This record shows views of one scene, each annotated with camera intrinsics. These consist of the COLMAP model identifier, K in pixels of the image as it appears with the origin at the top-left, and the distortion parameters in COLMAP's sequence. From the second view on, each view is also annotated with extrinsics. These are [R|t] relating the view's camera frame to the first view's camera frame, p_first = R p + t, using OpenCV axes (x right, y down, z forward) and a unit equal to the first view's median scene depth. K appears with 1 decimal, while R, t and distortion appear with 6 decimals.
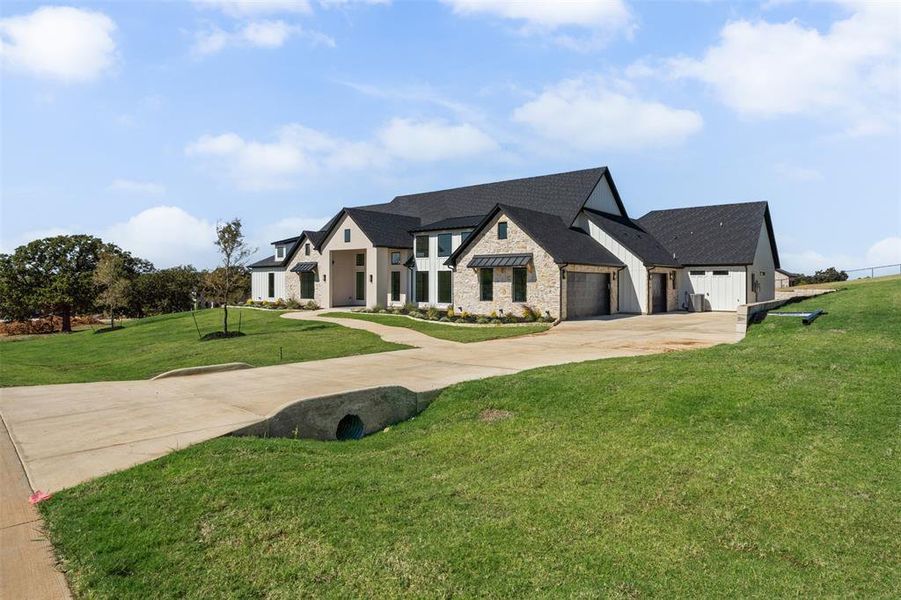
lens RADIAL K [[410.9, 0, 444.2], [0, 410.9, 293.6], [0, 0, 1]] dist [-0.001589, 0.000698]
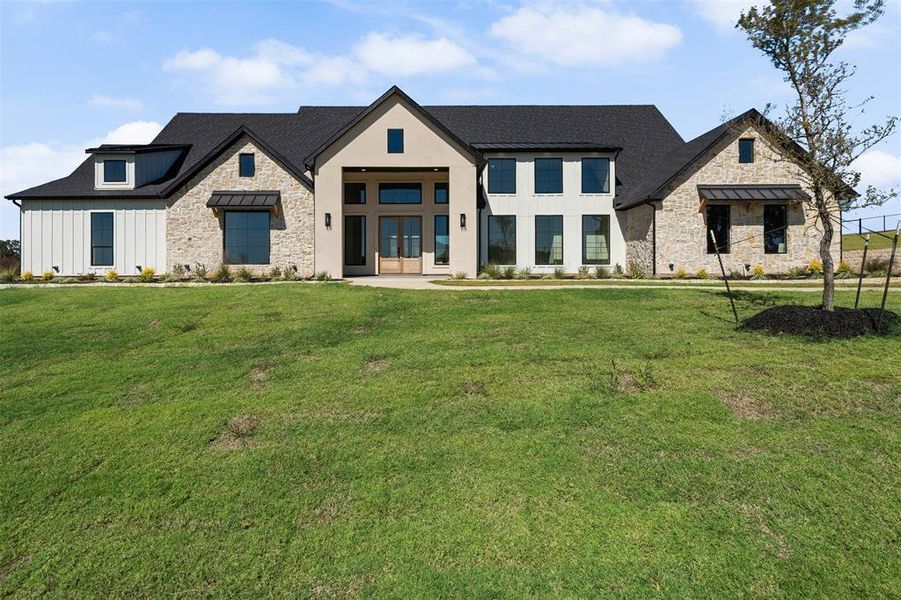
lens RADIAL K [[433.2, 0, 451.4], [0, 433.2, 267.1], [0, 0, 1]] dist [0.000993, 0.000273]
pose [[0.821302, -0.013871, 0.570326, -0.512315], [0.018967, 0.999816, -0.002997, 0.026566], [-0.570179, 0.013278, 0.821413, 0.515471]]
